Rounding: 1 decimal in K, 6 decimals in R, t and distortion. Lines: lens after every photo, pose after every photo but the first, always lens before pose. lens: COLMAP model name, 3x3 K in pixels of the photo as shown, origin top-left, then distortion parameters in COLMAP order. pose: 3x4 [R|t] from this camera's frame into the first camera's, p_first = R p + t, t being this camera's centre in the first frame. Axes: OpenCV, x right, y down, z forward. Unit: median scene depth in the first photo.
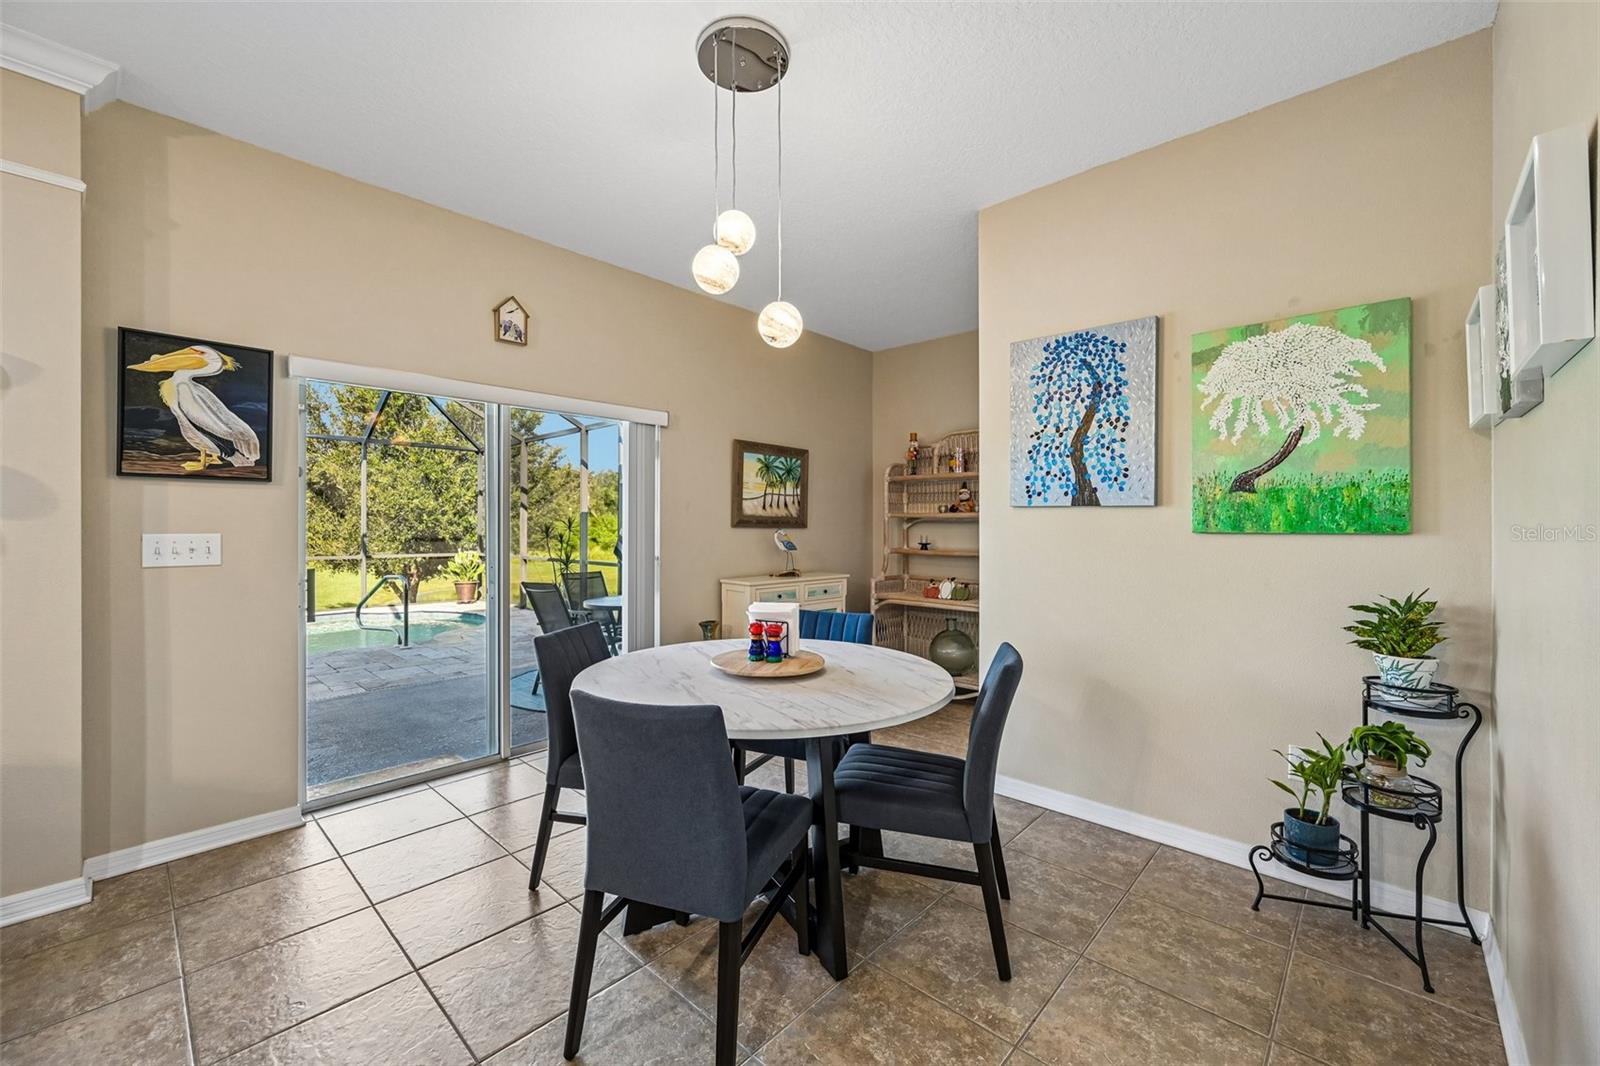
lens RADIAL K [[636.3, 0, 801.1], [0, 636.3, 529.3], [0, 0, 1]] dist [-0.001659, -0.000886]
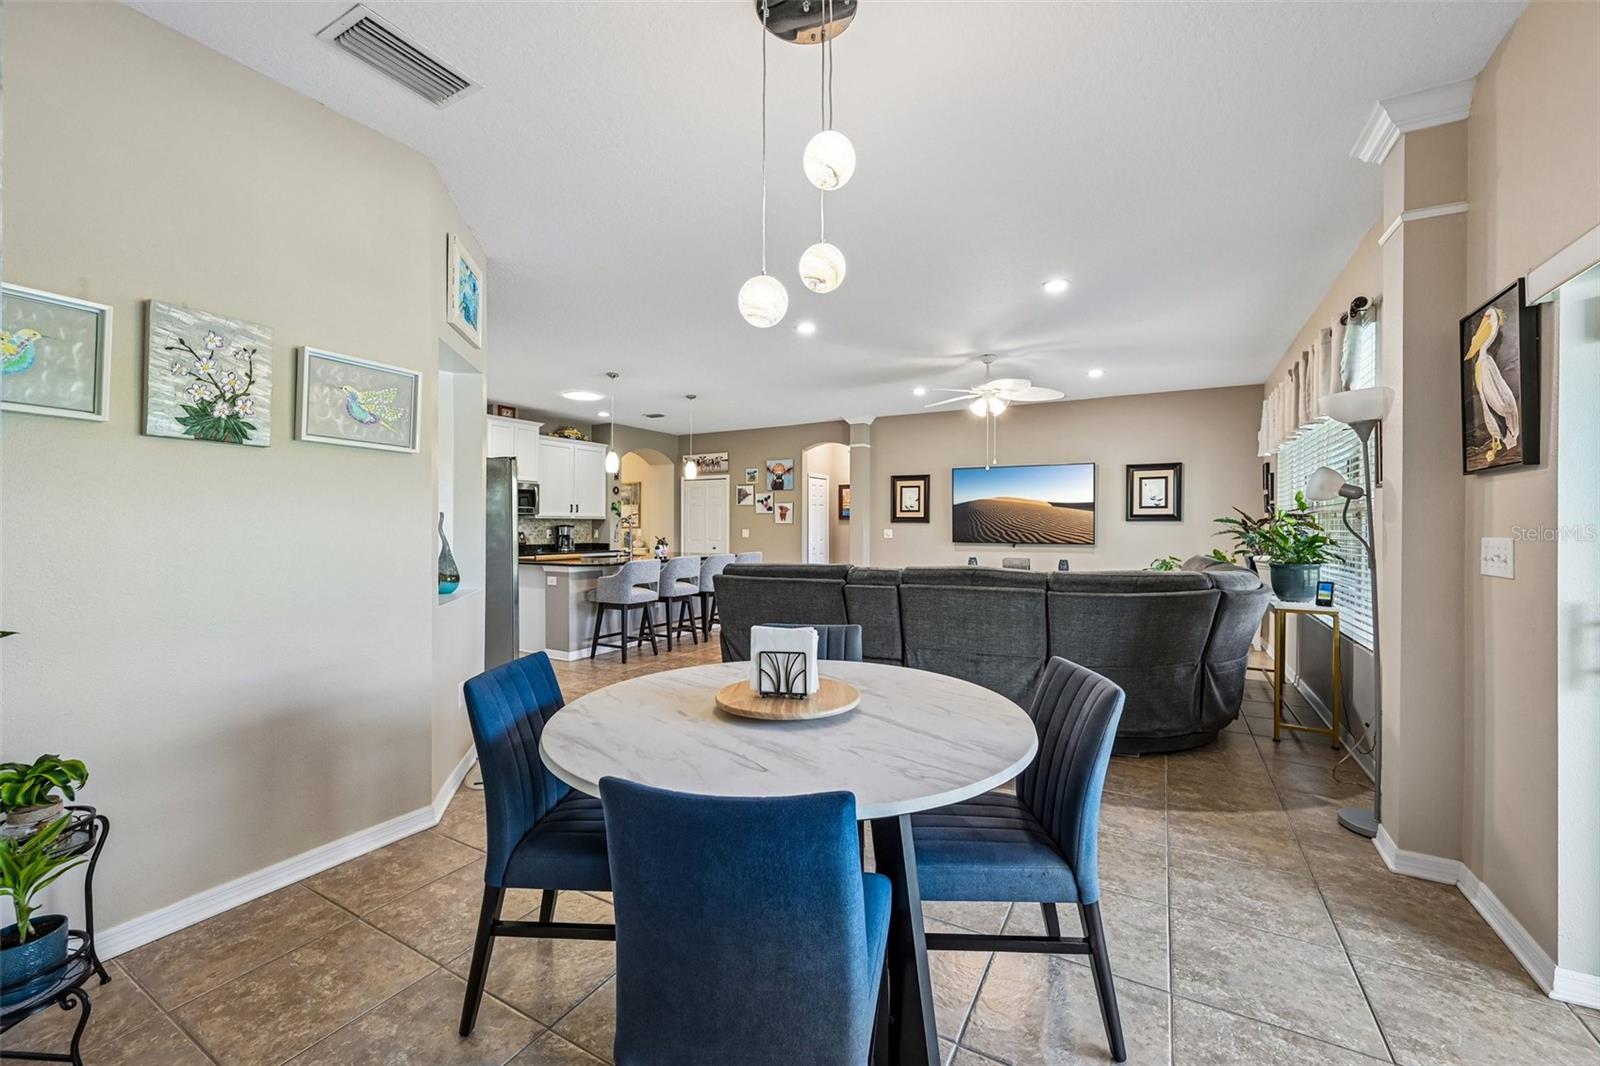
lens RADIAL K [[636.3, 0, 802.3], [0, 636.3, 527.4], [0, 0, 1]] dist [-0.001659, -0.000886]
pose [[-0.973686, -0.003349, -0.227870, 0.099834], [-0.004850, 0.999970, 0.006026, -0.006178], [0.227843, 0.006973, -0.973673, 1.570286]]
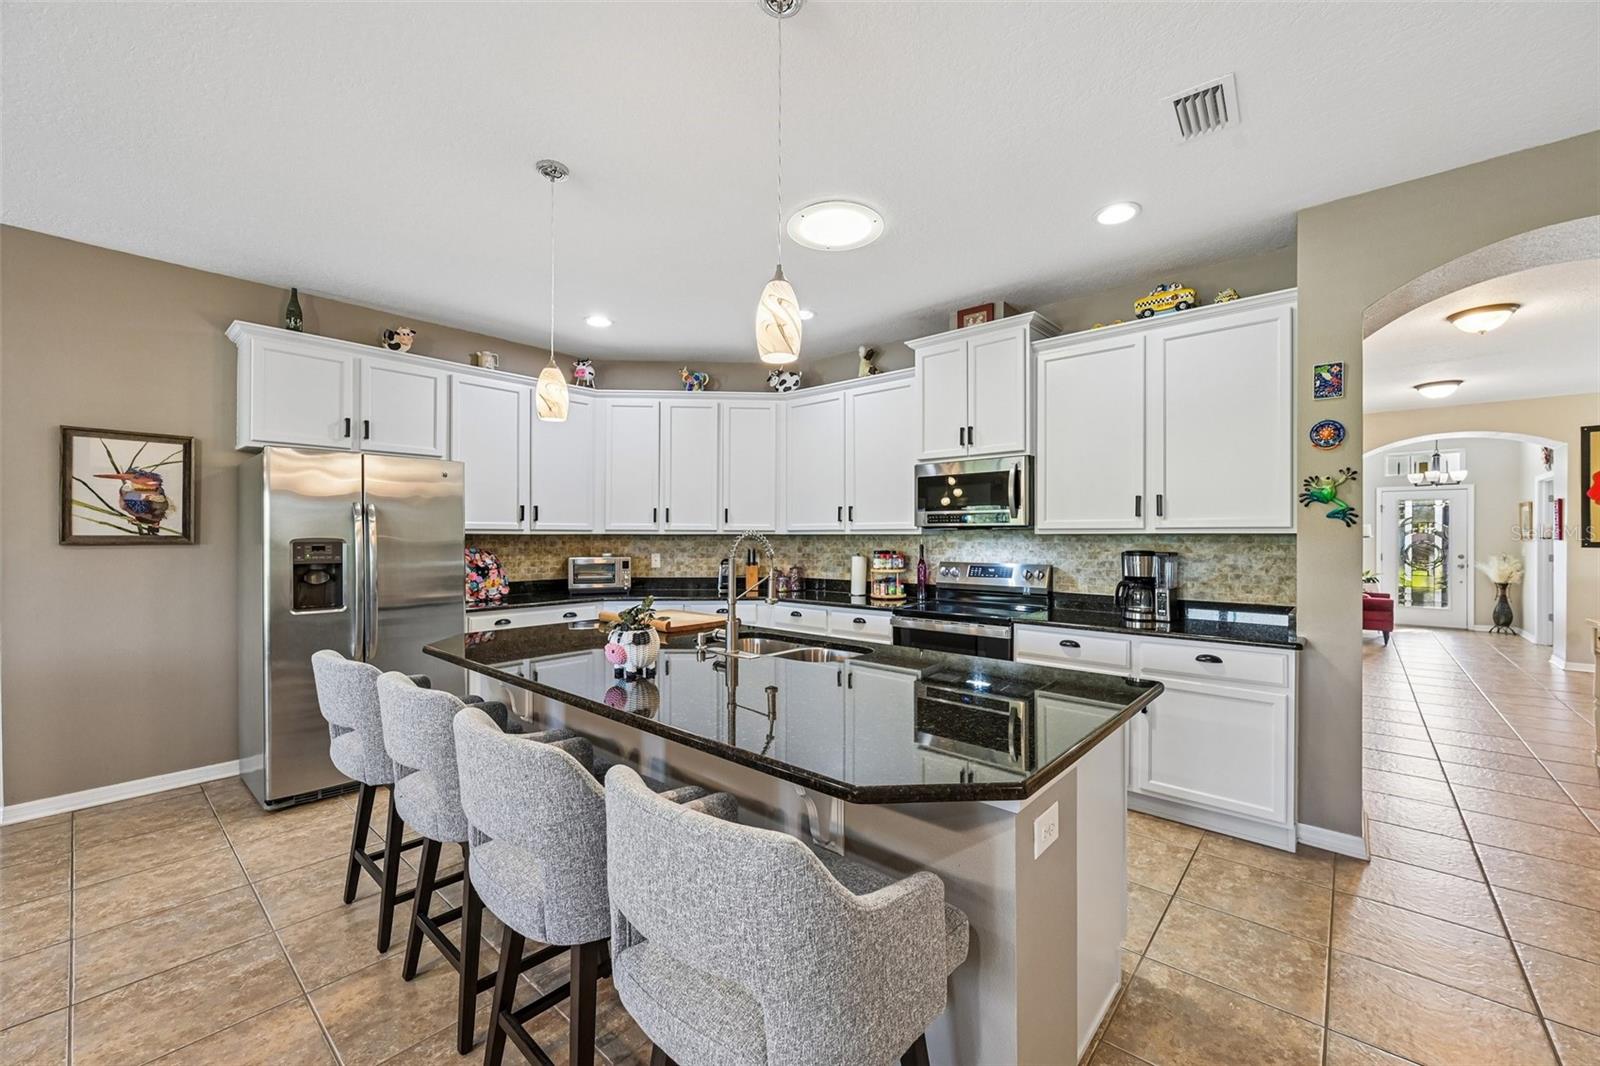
lens RADIAL K [[636.3, 0, 794.1], [0, 636.3, 541.5], [0, 0, 1]] dist [-0.001659, -0.000886]
pose [[-0.028276, -0.010952, 0.999540, -0.766582], [0.003106, 0.999934, 0.011044, -0.029149], [-0.999595, 0.003417, -0.028240, -1.491175]]
